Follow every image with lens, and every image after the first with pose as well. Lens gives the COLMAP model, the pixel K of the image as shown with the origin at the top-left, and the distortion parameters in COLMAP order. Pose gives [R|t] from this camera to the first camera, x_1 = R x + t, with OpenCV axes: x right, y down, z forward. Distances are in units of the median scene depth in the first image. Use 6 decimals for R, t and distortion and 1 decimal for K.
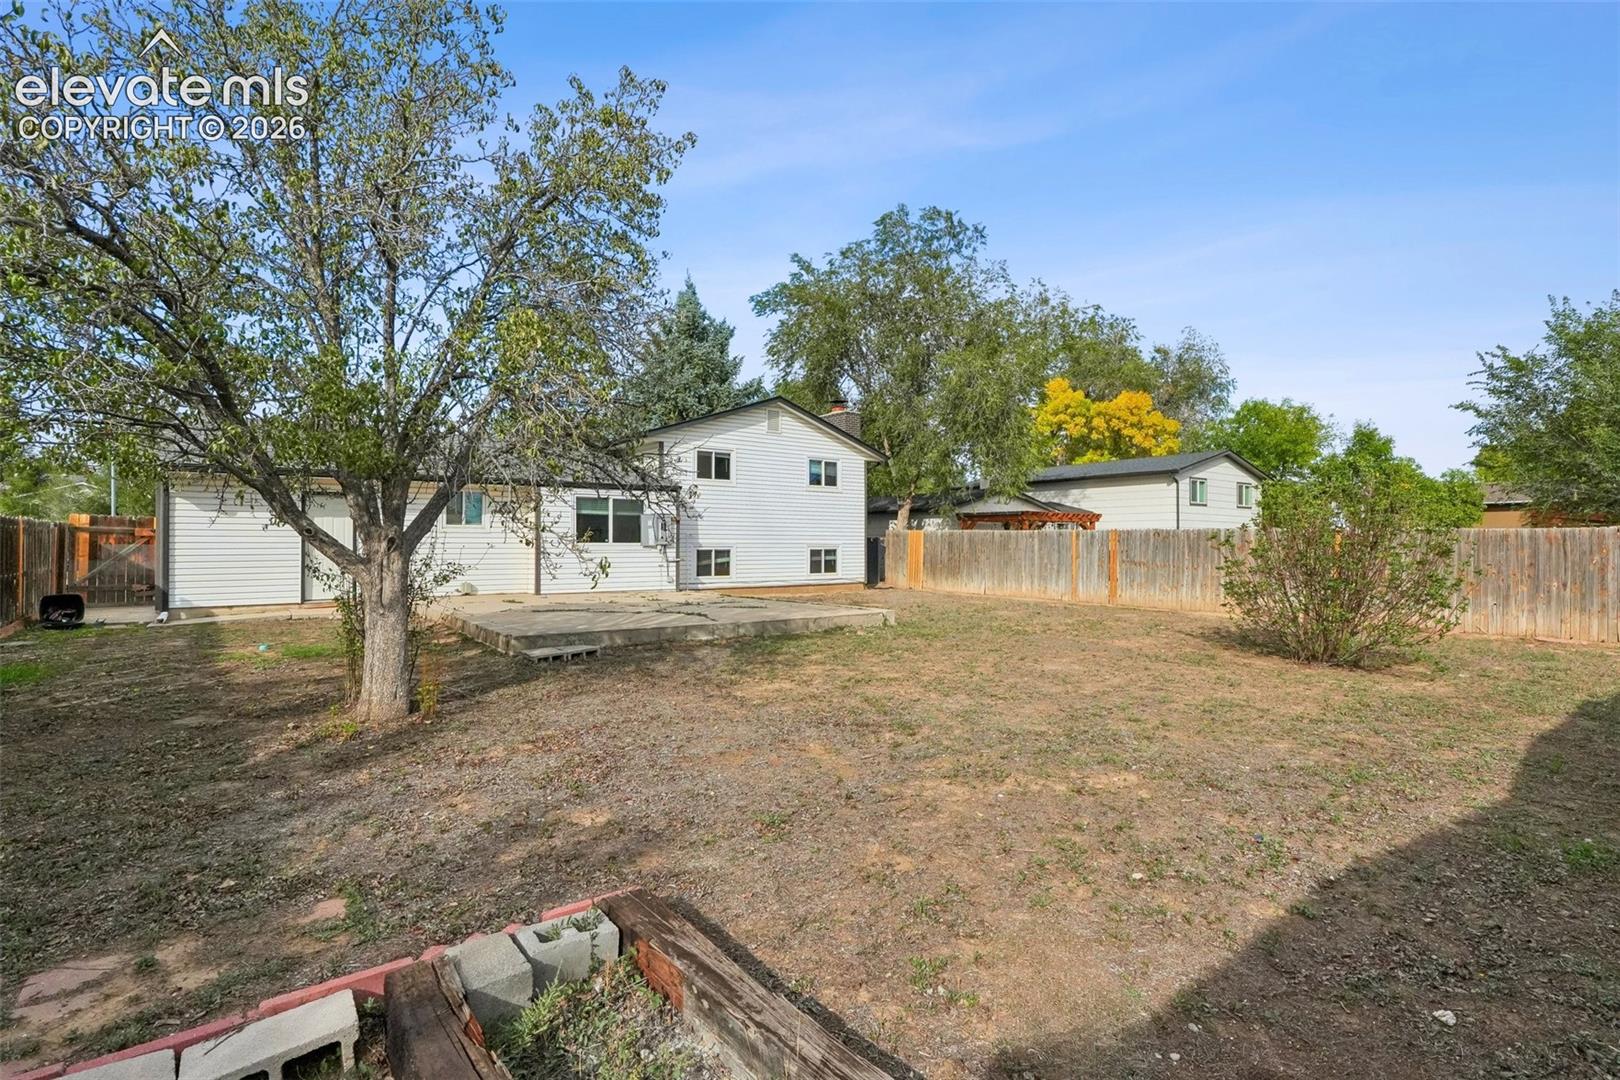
lens RADIAL K [[773.3, 0, 809.0], [0, 773.3, 547.0], [0, 0, 1]] dist [-0.000020, -0.000184]
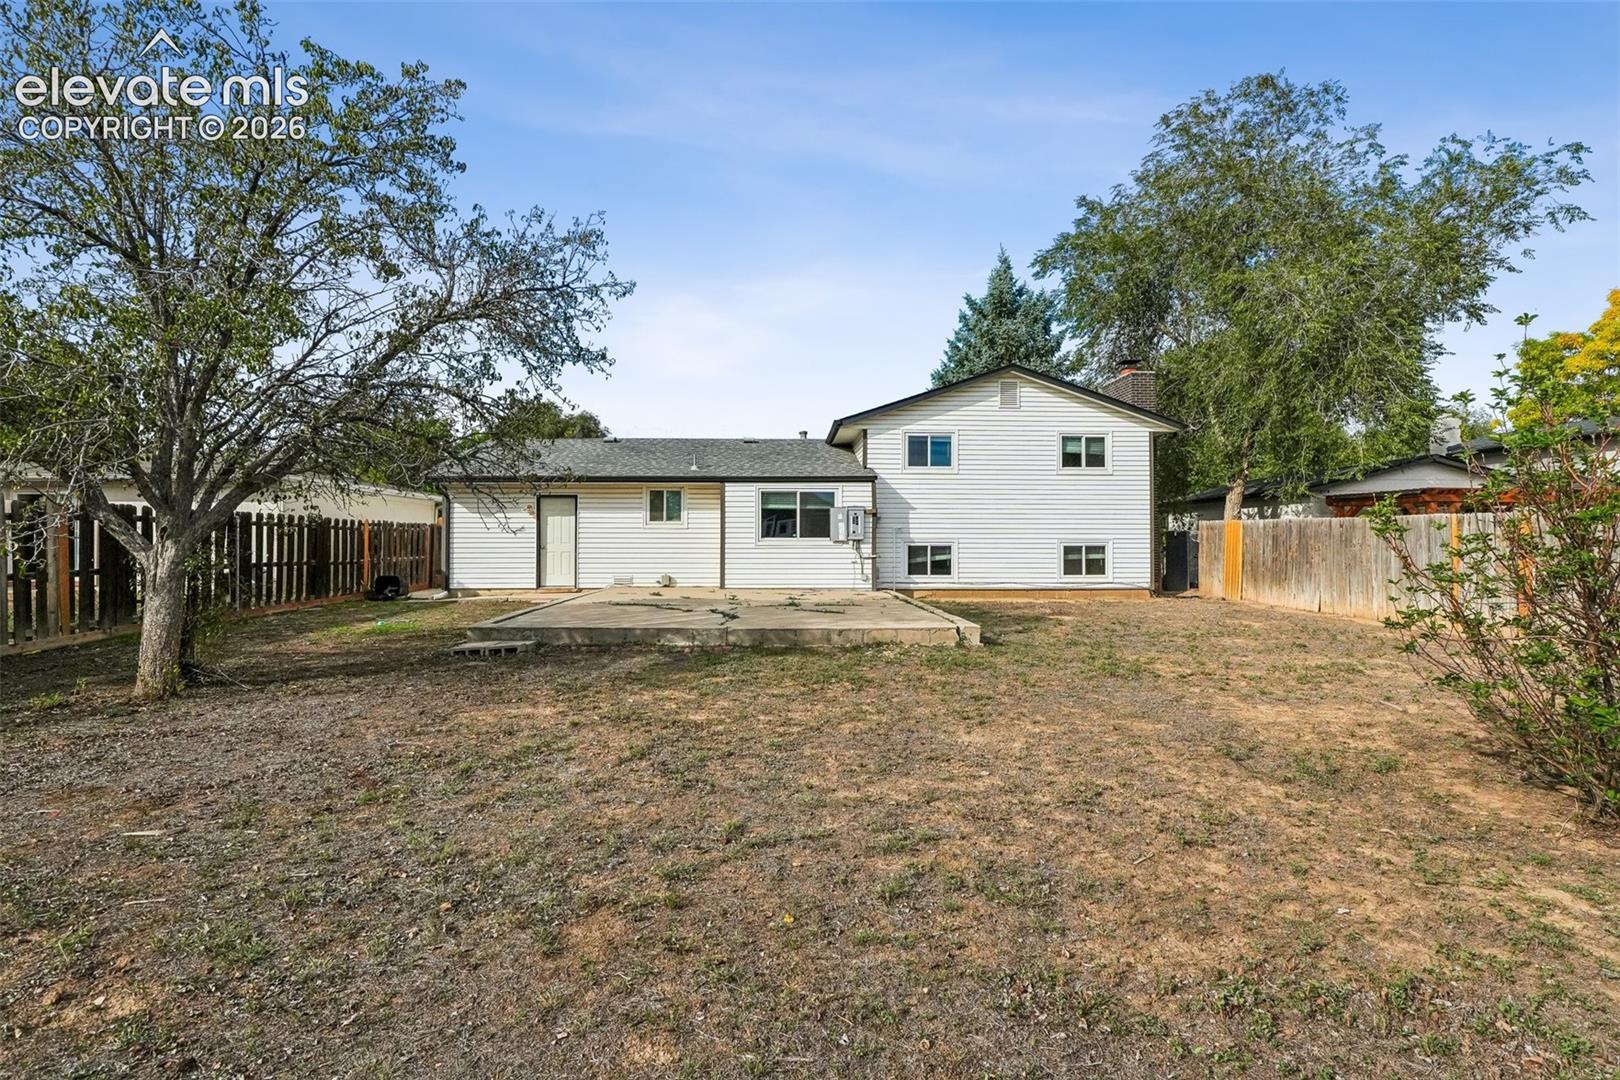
lens RADIAL K [[747.1, 0, 806.5], [0, 747.1, 532.4], [0, 0, 1]] dist [-0.003584, 0.000293]
pose [[0.819746, -0.008085, -0.572670, 0.250587], [-0.002338, 0.999845, -0.017463, 0.003703], [0.572722, 0.015654, 0.819600, 0.211893]]
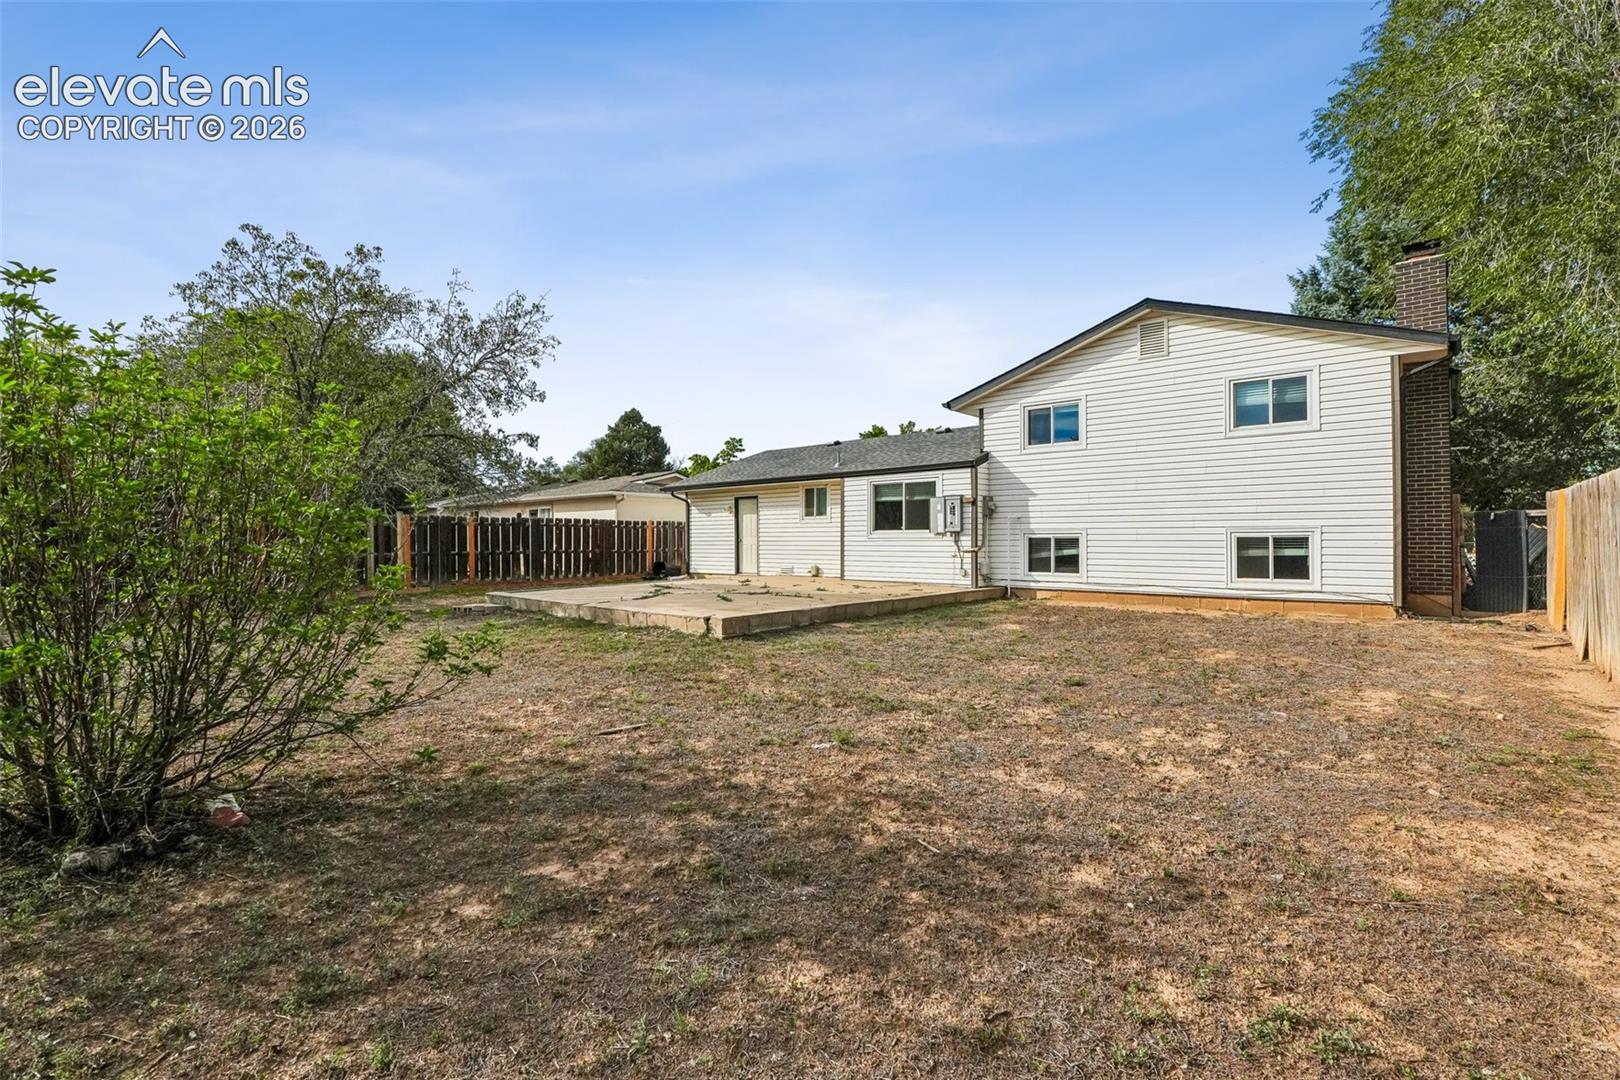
lens RADIAL K [[747.1, 0, 799.5], [0, 747.1, 537.2], [0, 0, 1]] dist [-0.003584, 0.000293]
pose [[0.192160, -0.003688, -0.981357, 0.533804], [0.000094, 0.999993, -0.003740, 0.005790], [0.981364, 0.000626, 0.192159, 0.614074]]
